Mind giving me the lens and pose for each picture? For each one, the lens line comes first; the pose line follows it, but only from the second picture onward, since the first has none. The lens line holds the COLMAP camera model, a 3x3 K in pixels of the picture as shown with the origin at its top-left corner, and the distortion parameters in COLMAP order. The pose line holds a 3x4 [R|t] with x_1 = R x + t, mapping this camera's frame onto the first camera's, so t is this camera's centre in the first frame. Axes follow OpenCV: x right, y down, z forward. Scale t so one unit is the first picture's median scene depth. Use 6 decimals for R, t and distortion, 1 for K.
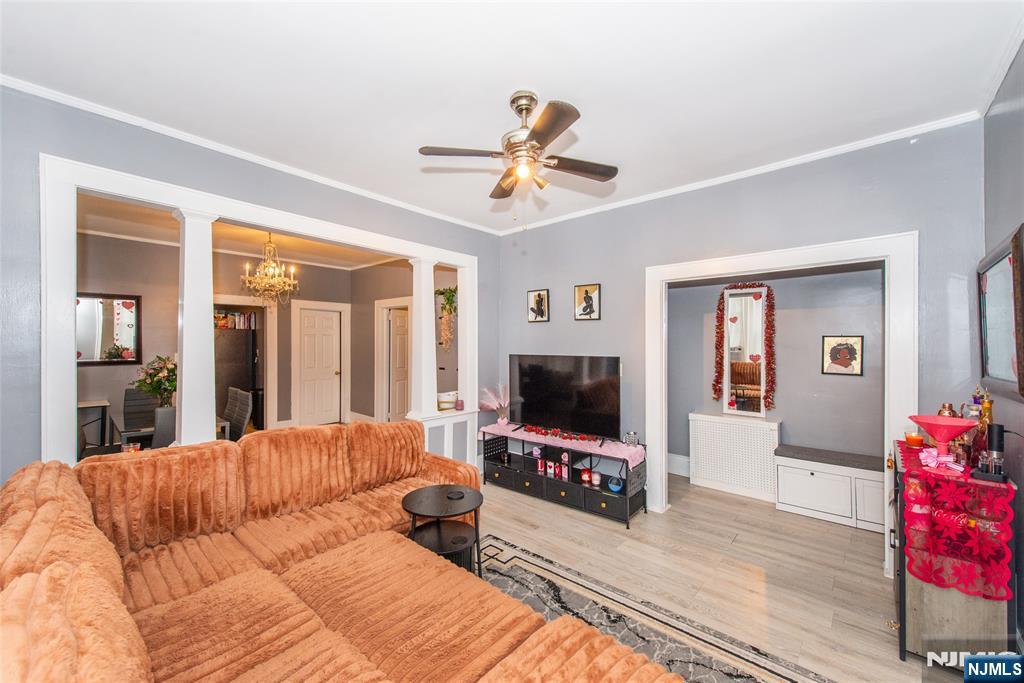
lens RADIAL K [[400.8, 0, 512.0], [0, 400.8, 341.5], [0, 0, 1]] dist [0.000375, 0.000049]
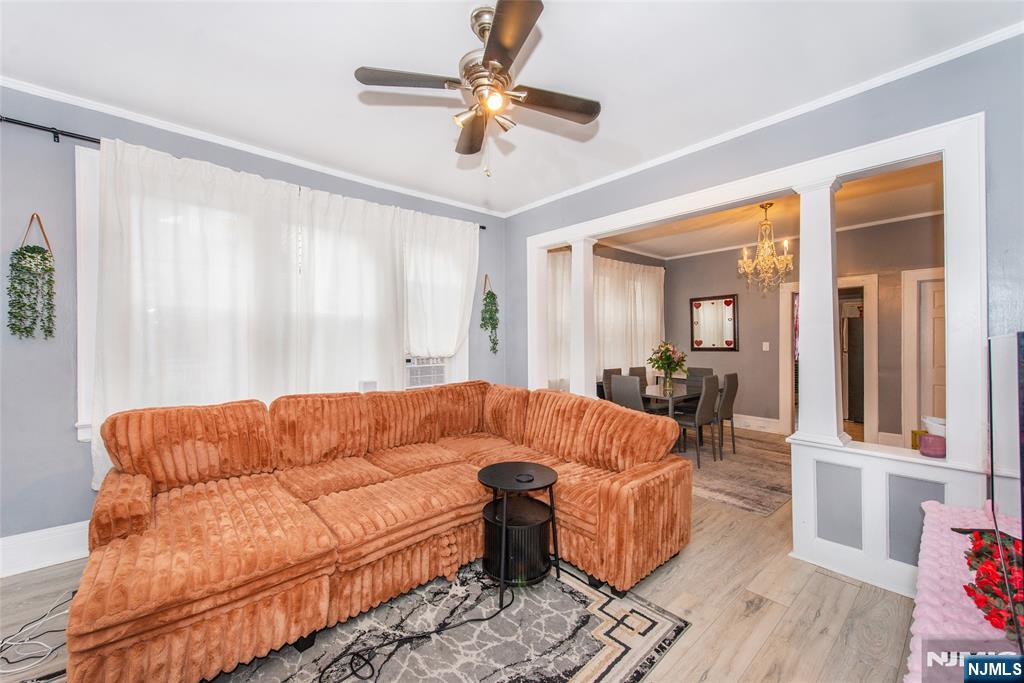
lens RADIAL K [[400.8, 0, 512.0], [0, 400.8, 341.5], [0, 0, 1]] dist [0.000375, 0.000049]
pose [[-0.147193, -0.000695, -0.989108, 0.641624], [0.010934, 0.999938, -0.002329, 0.045455], [0.989047, -0.011157, -0.147176, 0.881264]]
